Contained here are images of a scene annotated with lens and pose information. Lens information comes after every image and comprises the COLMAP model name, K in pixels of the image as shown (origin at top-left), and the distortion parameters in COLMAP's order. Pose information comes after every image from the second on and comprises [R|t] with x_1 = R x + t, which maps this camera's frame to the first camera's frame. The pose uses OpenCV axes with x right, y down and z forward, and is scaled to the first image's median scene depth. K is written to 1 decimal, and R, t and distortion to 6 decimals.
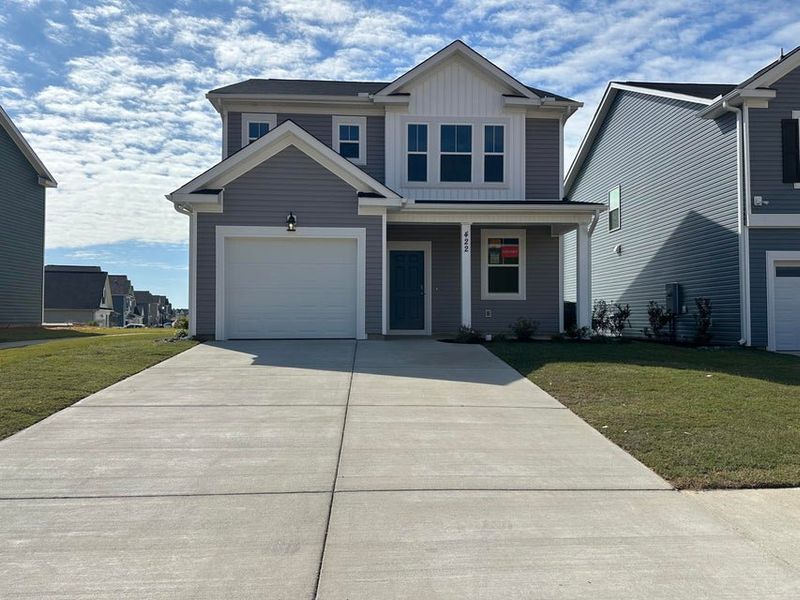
lens RADIAL K [[552.1, 0, 401.9], [0, 552.1, 306.0], [0, 0, 1]] dist [0.139043, -0.207794]
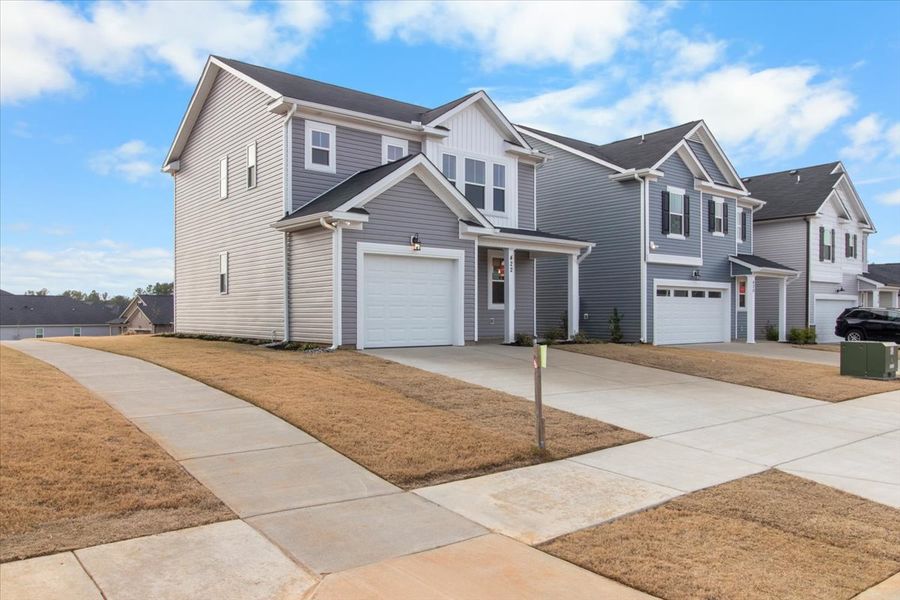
lens RADIAL K [[653.2, 0, 450.8], [0, 653.2, 315.8], [0, 0, 1]] dist [-0.000232, -0.000280]
pose [[0.816493, 0.000230, 0.577355, -0.737882], [-0.015639, 0.999642, 0.021719, -0.026963], [-0.577143, -0.026763, 0.816204, -0.094001]]
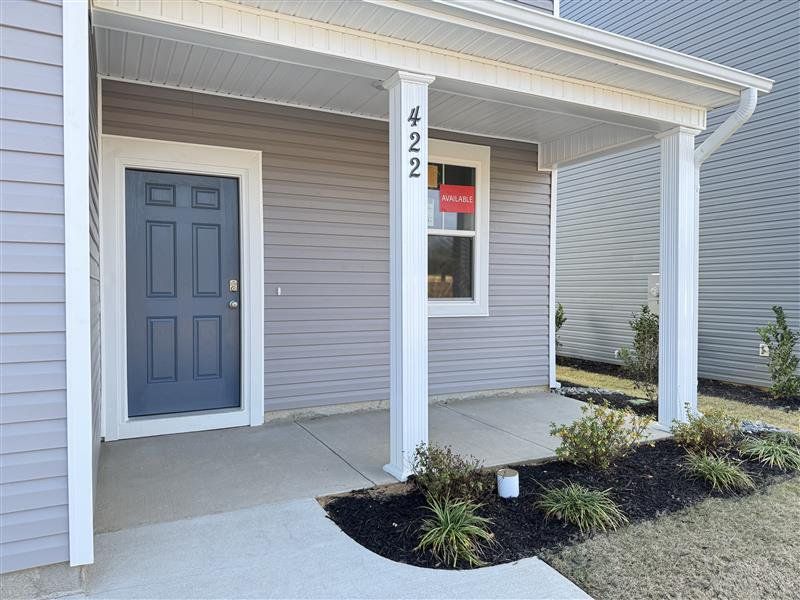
lens RADIAL K [[552.1, 0, 401.9], [0, 552.1, 306.0], [0, 0, 1]] dist [0.139043, -0.207794]
pose [[0.916066, -0.011565, 0.400860, -0.006822], [-0.010369, 0.998567, 0.052505, -0.041022], [-0.400893, -0.052255, 0.914633, 0.652552]]
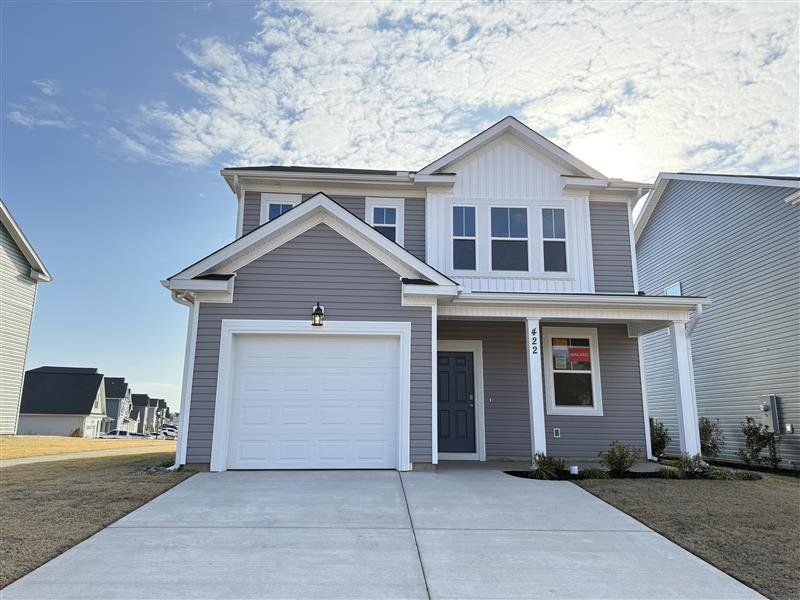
lens RADIAL K [[552.1, 0, 401.9], [0, 552.1, 306.0], [0, 0, 1]] dist [0.139043, -0.207794]
pose [[0.999943, 0.007607, -0.007477, -0.060427], [-0.008841, 0.983279, -0.181890, -0.017101], [0.005968, 0.181946, 0.983290, 0.184948]]
